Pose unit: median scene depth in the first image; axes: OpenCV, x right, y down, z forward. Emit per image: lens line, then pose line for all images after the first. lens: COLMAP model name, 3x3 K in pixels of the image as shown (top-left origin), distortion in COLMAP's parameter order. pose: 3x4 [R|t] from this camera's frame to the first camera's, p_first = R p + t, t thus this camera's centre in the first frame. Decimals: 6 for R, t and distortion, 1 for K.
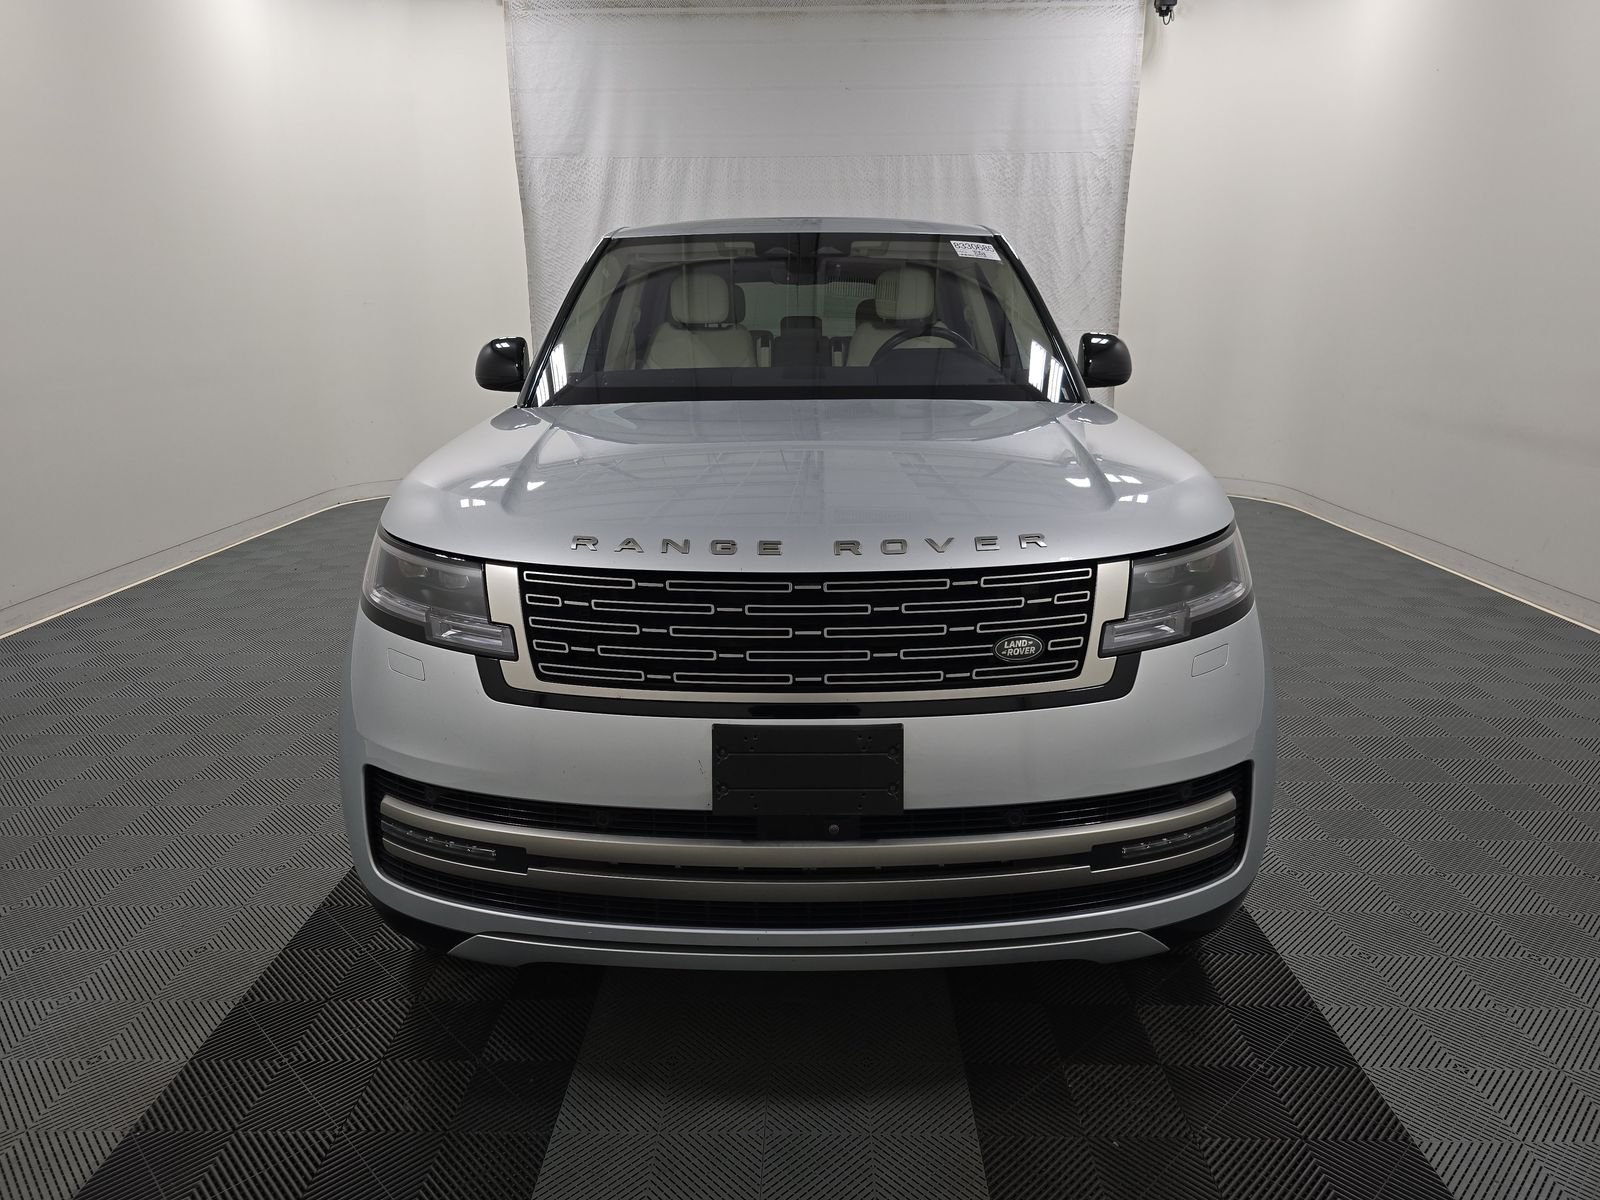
lens RADIAL K [[1091.9, 0, 800.0], [0, 1091.9, 600.0], [0, 0, 1]] dist [0.032523, -0.028209]
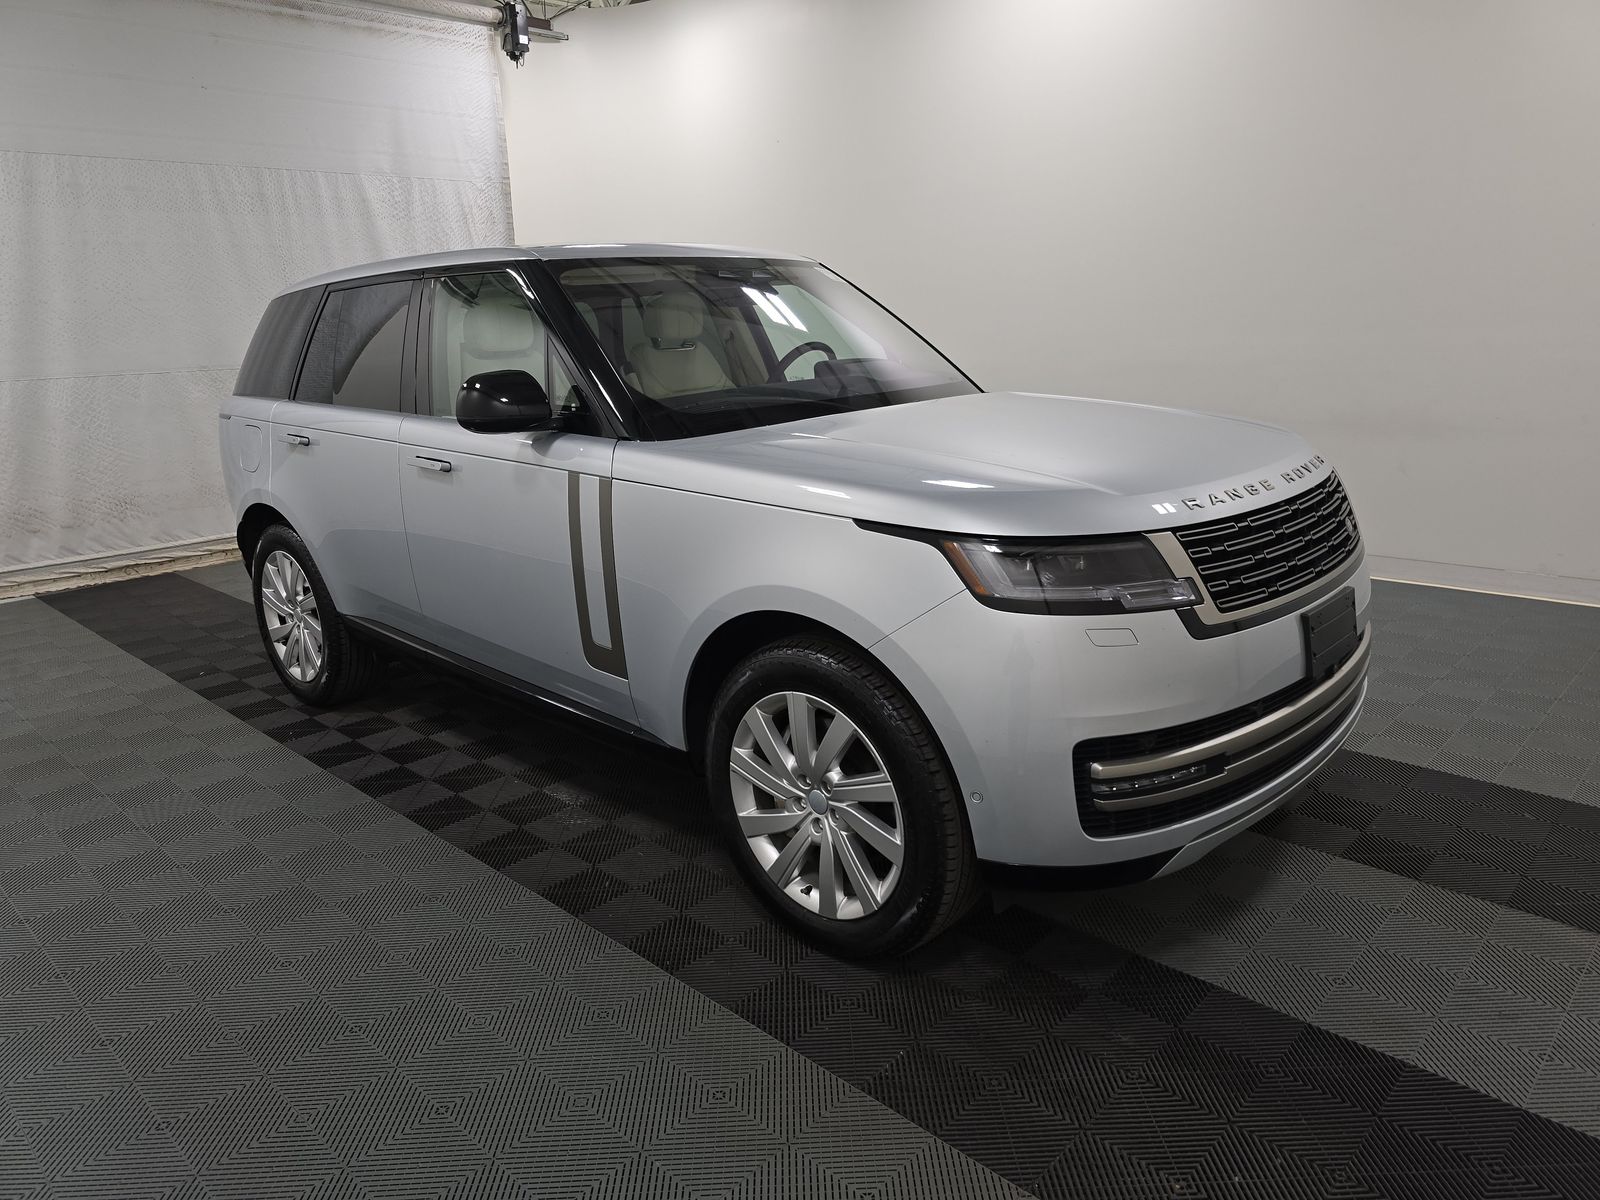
lens RADIAL K [[1091.9, 0, 800.0], [0, 1091.9, 600.0], [0, 0, 1]] dist [0.032523, -0.028209]
pose [[0.684608, -0.197559, 0.701628, -0.328349], [0.214394, 0.974568, 0.065219, -0.028758], [-0.696669, 0.105775, 0.709552, 0.101999]]
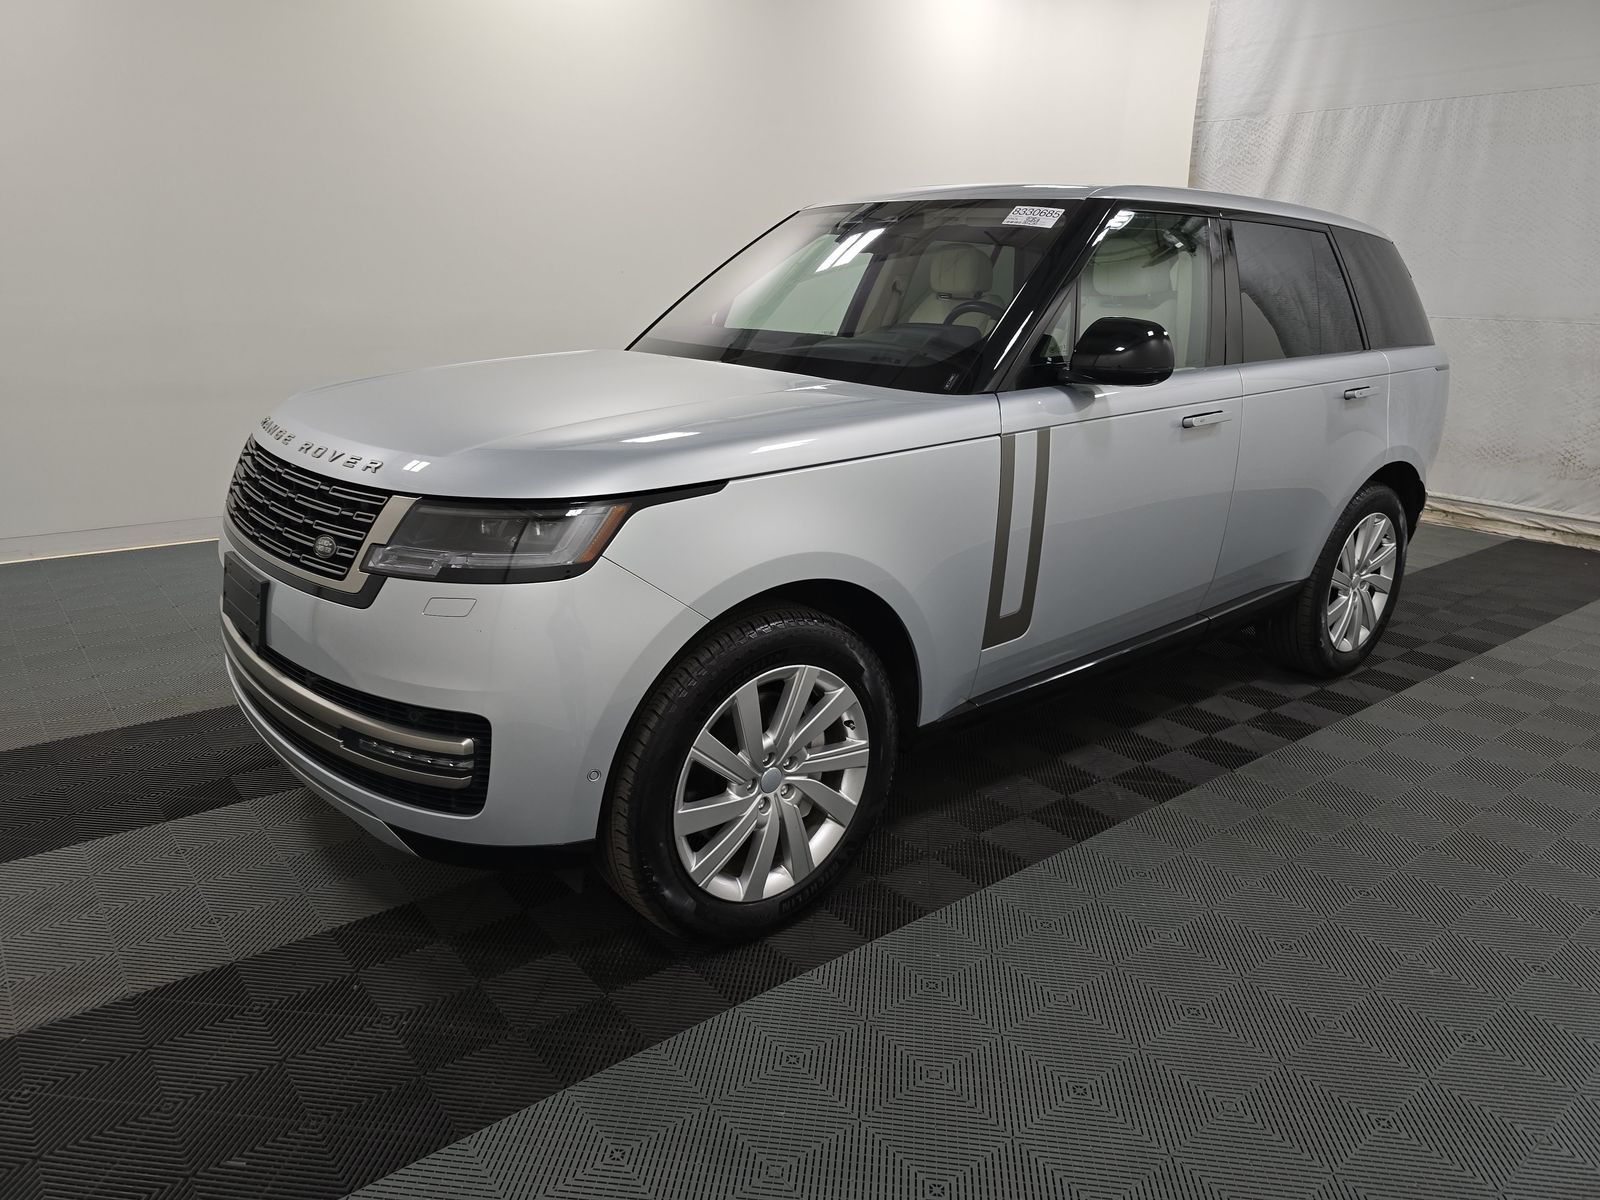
lens RADIAL K [[1091.9, 0, 800.0], [0, 1091.9, 600.0], [0, 0, 1]] dist [0.032523, -0.028209]
pose [[0.635569, 0.237372, -0.734647, 0.340732], [-0.220067, 0.967786, 0.122315, -0.038835], [0.740015, 0.083932, 0.667333, 0.134071]]
